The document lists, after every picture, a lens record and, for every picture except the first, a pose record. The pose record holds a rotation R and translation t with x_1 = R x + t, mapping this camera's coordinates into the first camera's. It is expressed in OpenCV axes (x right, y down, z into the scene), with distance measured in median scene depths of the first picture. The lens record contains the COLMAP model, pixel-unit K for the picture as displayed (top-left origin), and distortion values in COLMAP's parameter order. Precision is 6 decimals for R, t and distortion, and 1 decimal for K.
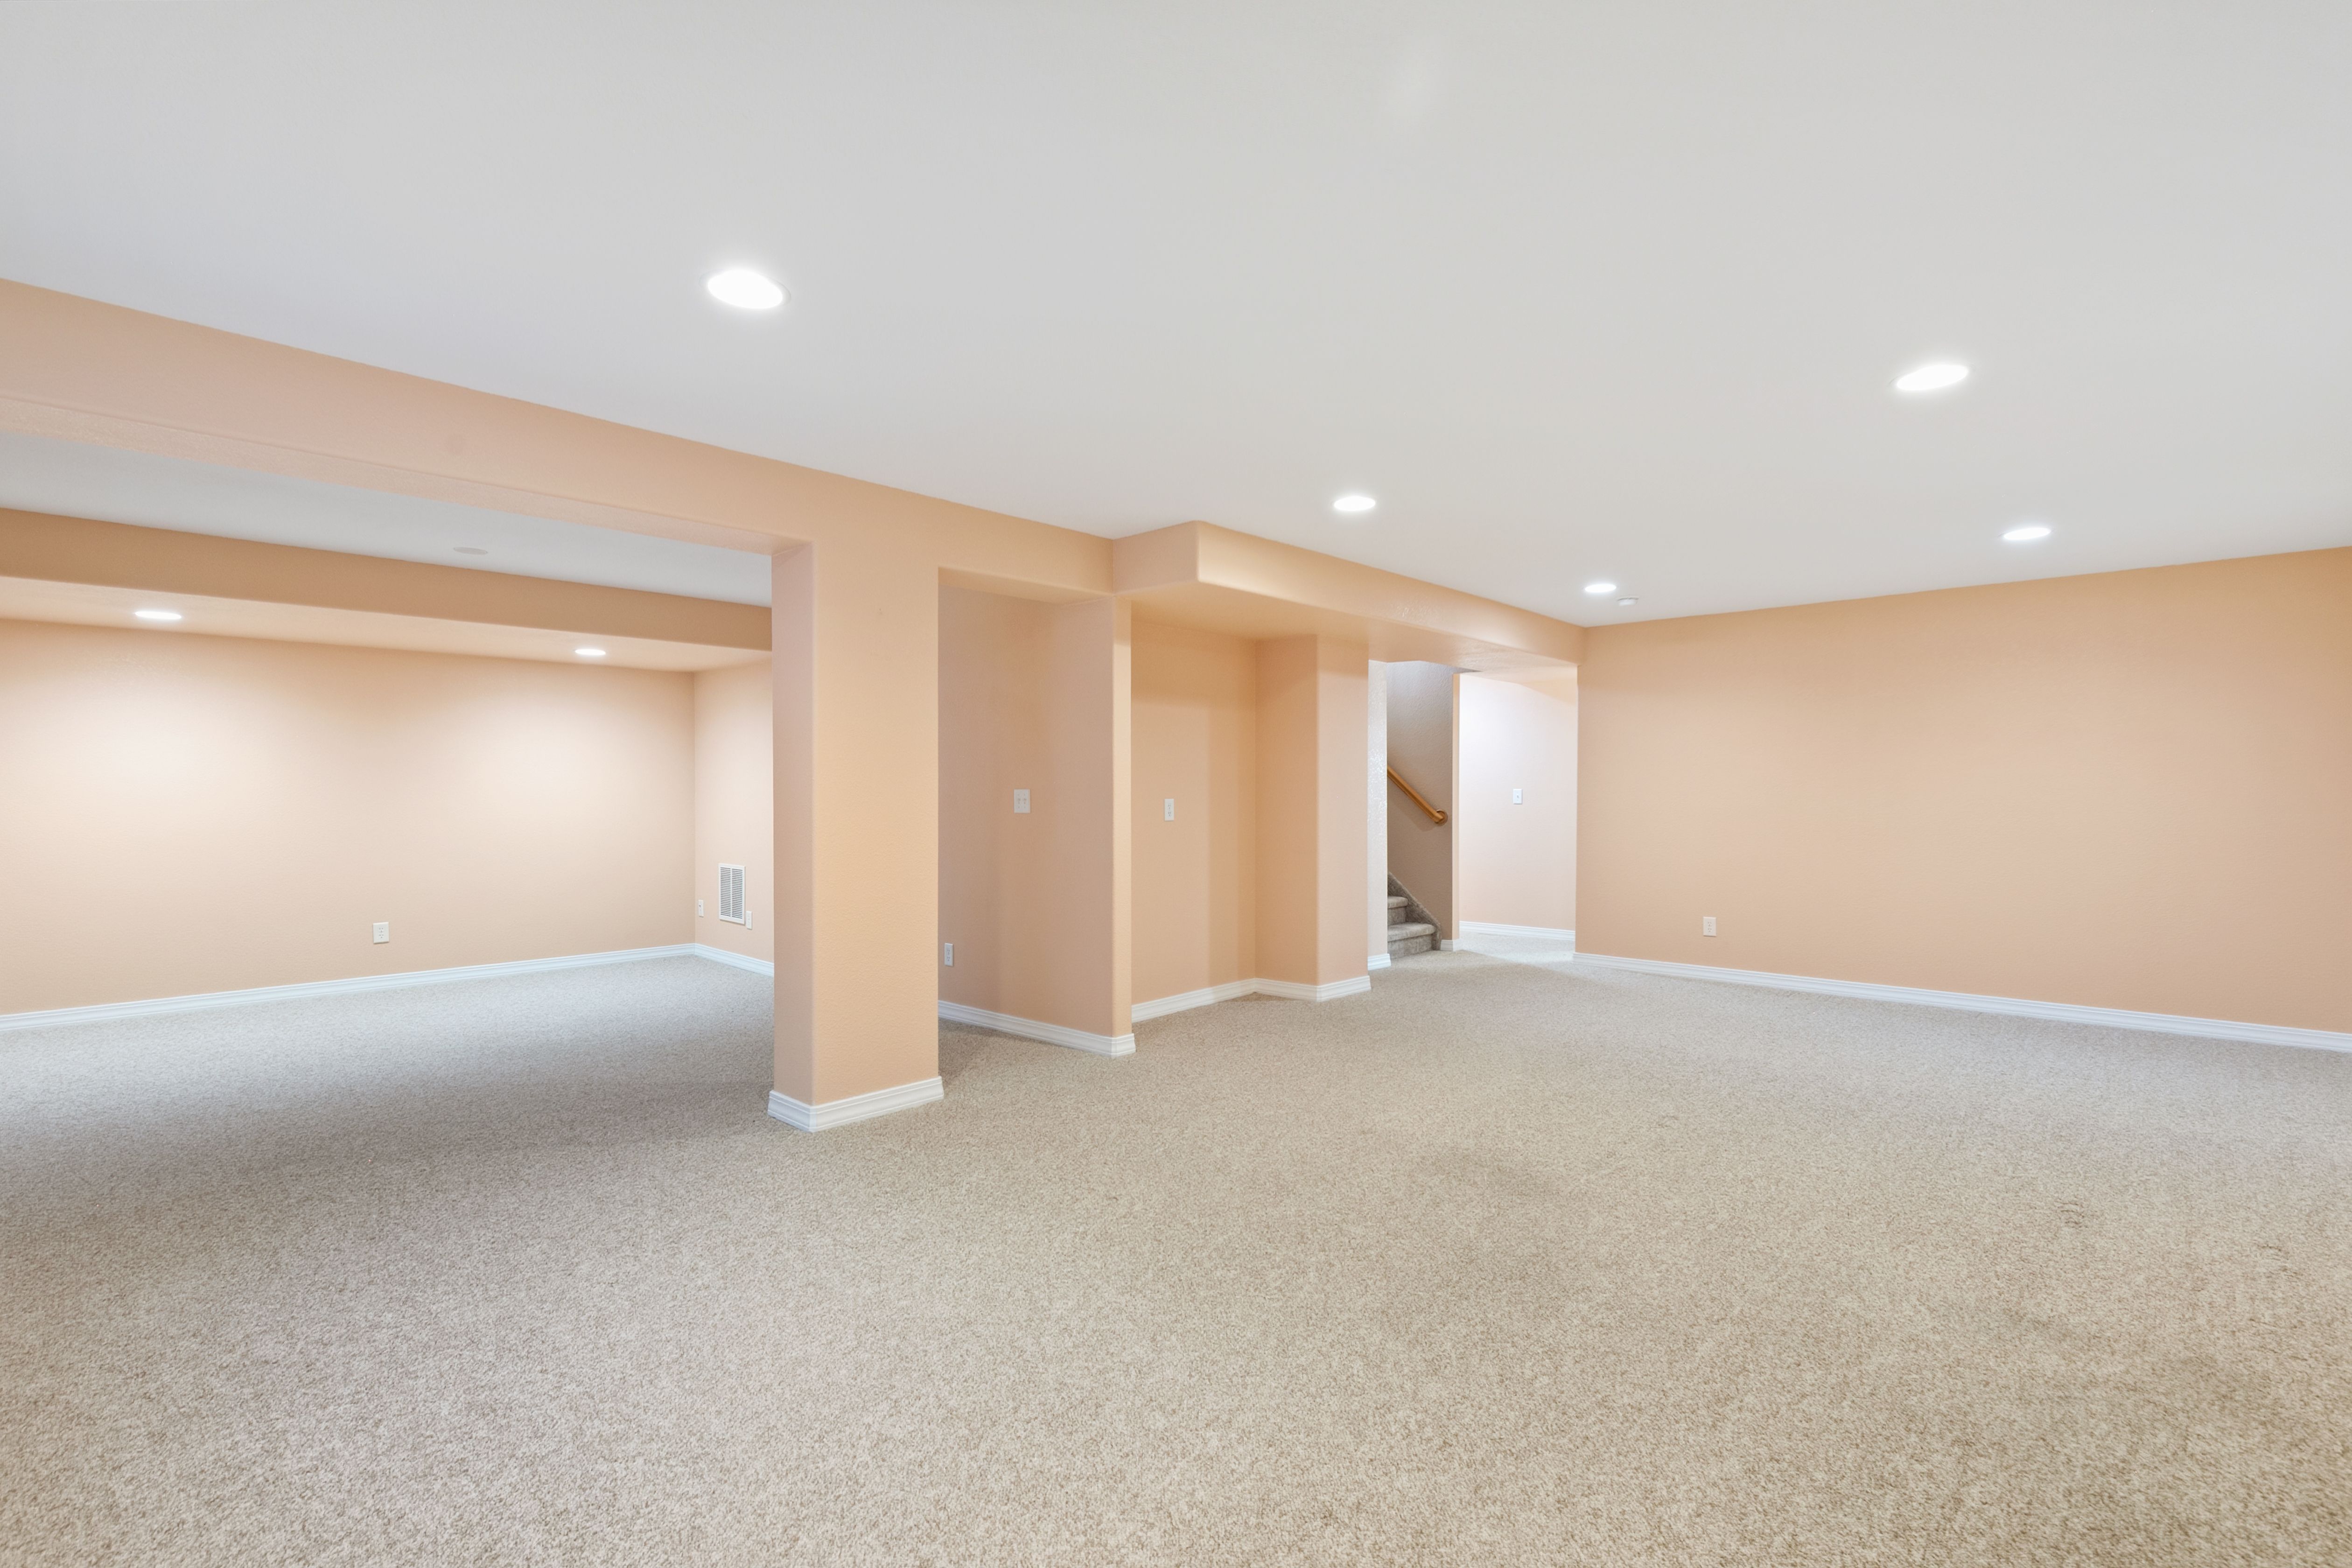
lens RADIAL K [[1072.5, 0, 1174.6], [0, 1072.5, 789.2], [0, 0, 1]] dist [0.013771, -0.000526]
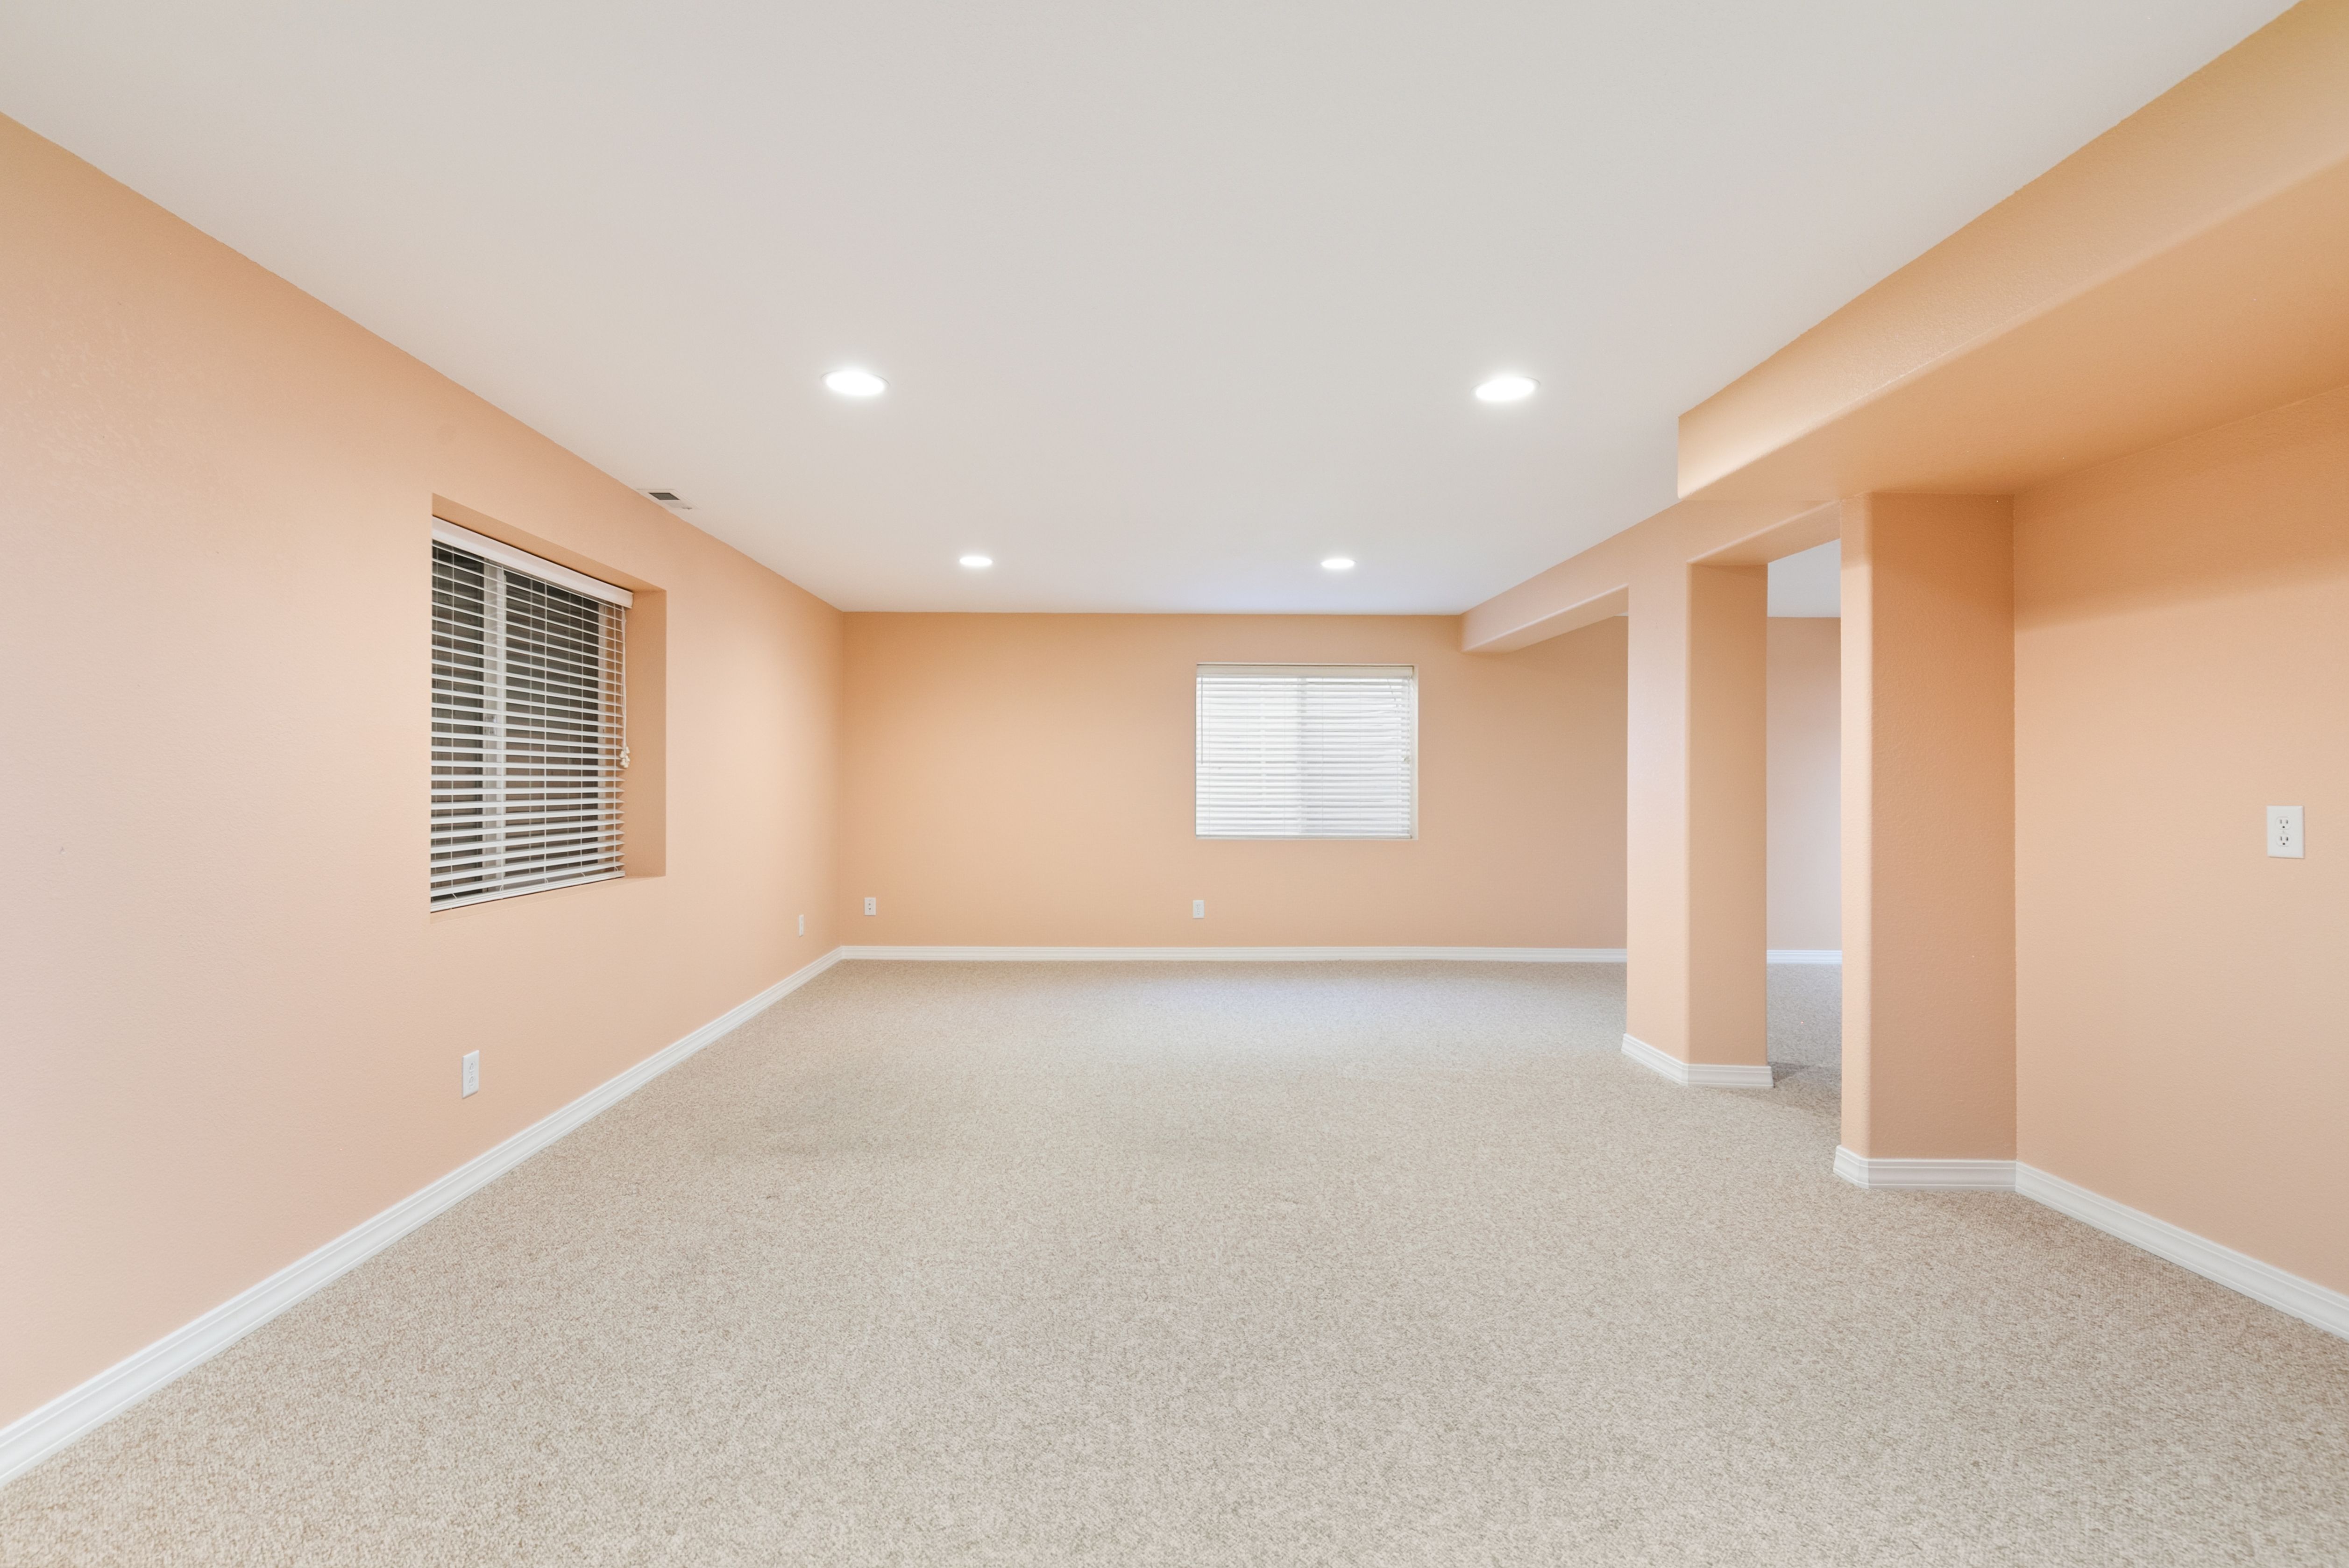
lens RADIAL K [[1071.2, 0, 1143.6], [0, 1071.2, 778.9], [0, 0, 1]] dist [0.014602, -0.003921]
pose [[-0.722760, -0.004366, -0.691085, 1.021714], [-0.005088, 0.999987, -0.000997, 0.001813], [0.691080, 0.002795, -0.722773, 1.643452]]
